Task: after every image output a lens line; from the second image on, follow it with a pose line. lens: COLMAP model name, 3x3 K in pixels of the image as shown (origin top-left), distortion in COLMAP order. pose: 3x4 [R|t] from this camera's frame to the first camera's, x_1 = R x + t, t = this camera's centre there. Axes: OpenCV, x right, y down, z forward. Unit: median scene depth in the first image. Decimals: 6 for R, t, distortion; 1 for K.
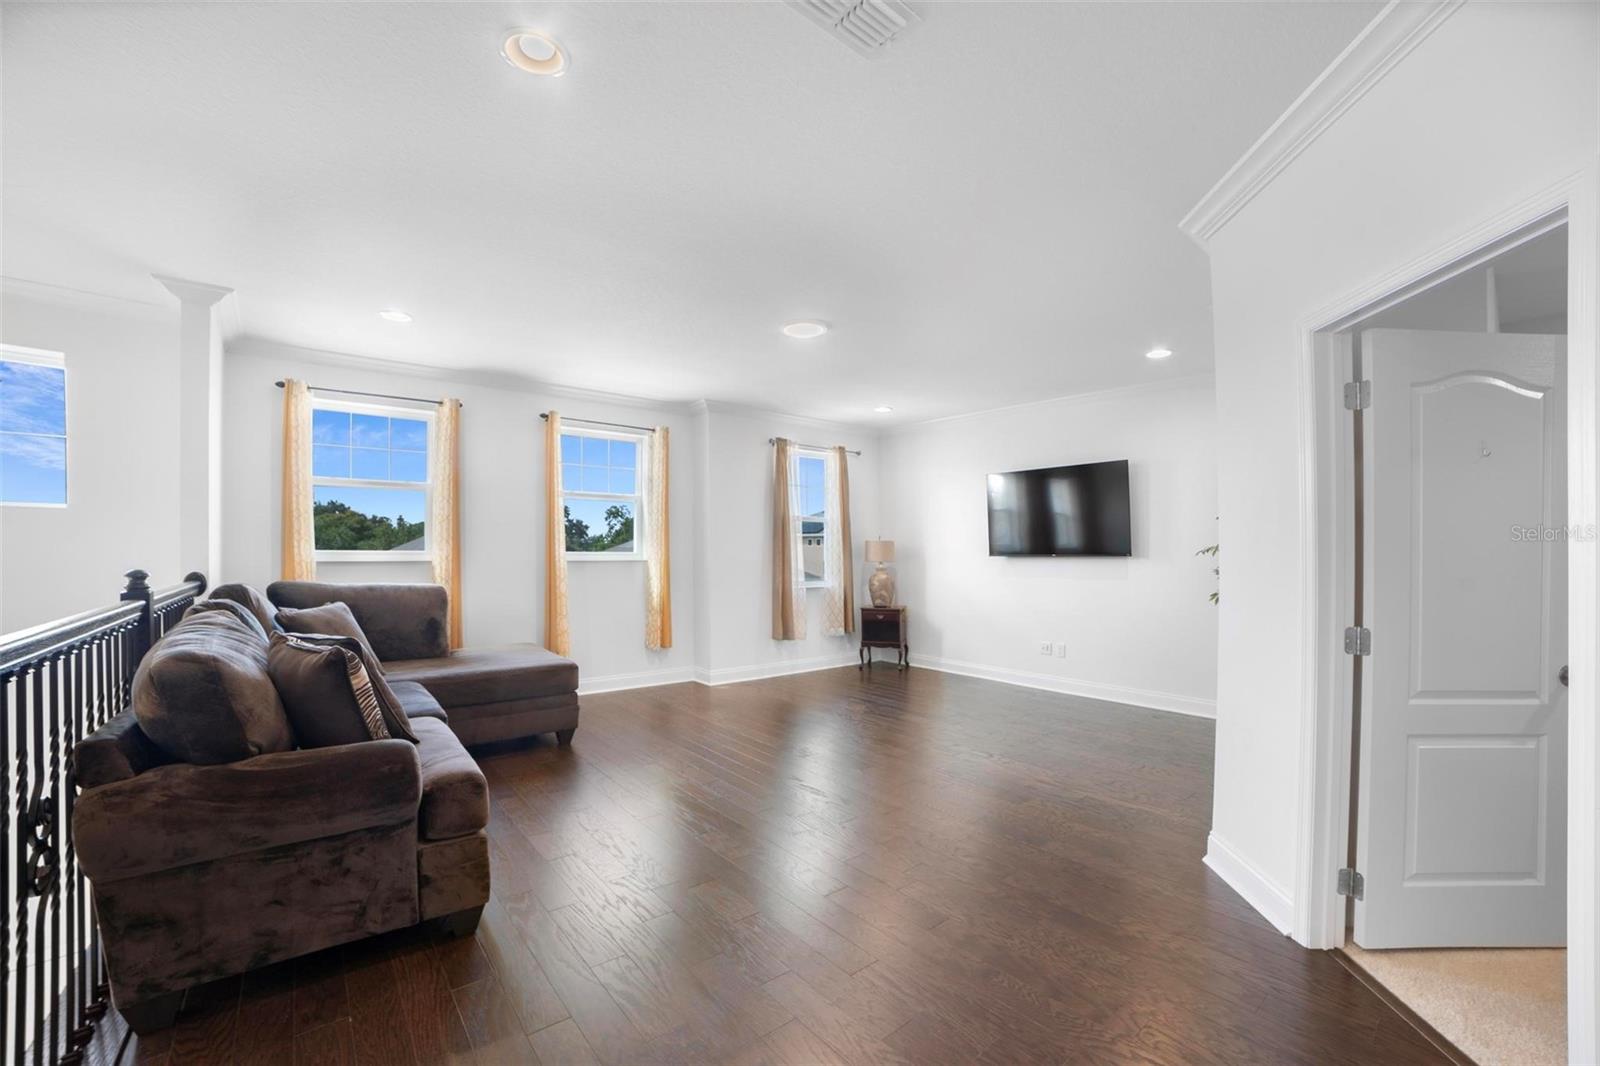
lens RADIAL K [[655.5, 0, 797.4], [0, 655.5, 554.5], [0, 0, 1]] dist [-0.106587, 0.031792]
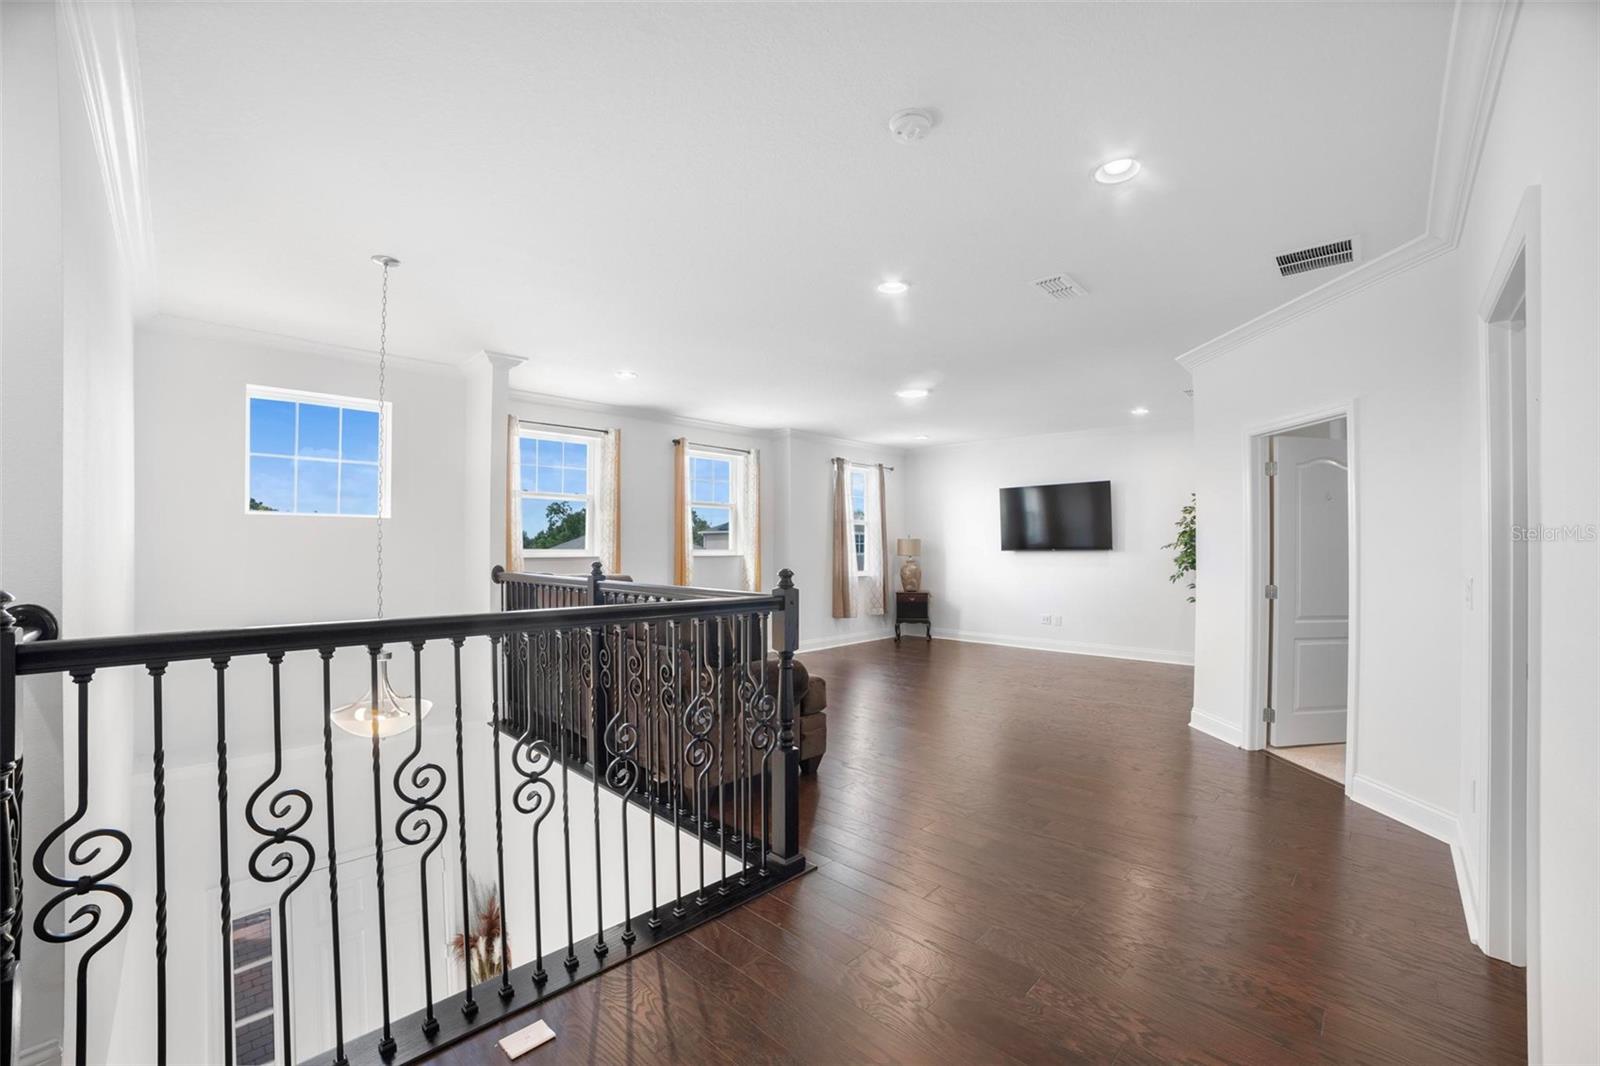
lens RADIAL K [[655.5, 0, 797.4], [0, 655.5, 554.5], [0, 0, 1]] dist [-0.106587, 0.031792]
pose [[0.994132, -0.006326, 0.107992, -0.249586], [0.005571, 0.999958, 0.007294, -0.001339], [-0.108034, -0.006649, 0.994125, -0.252969]]
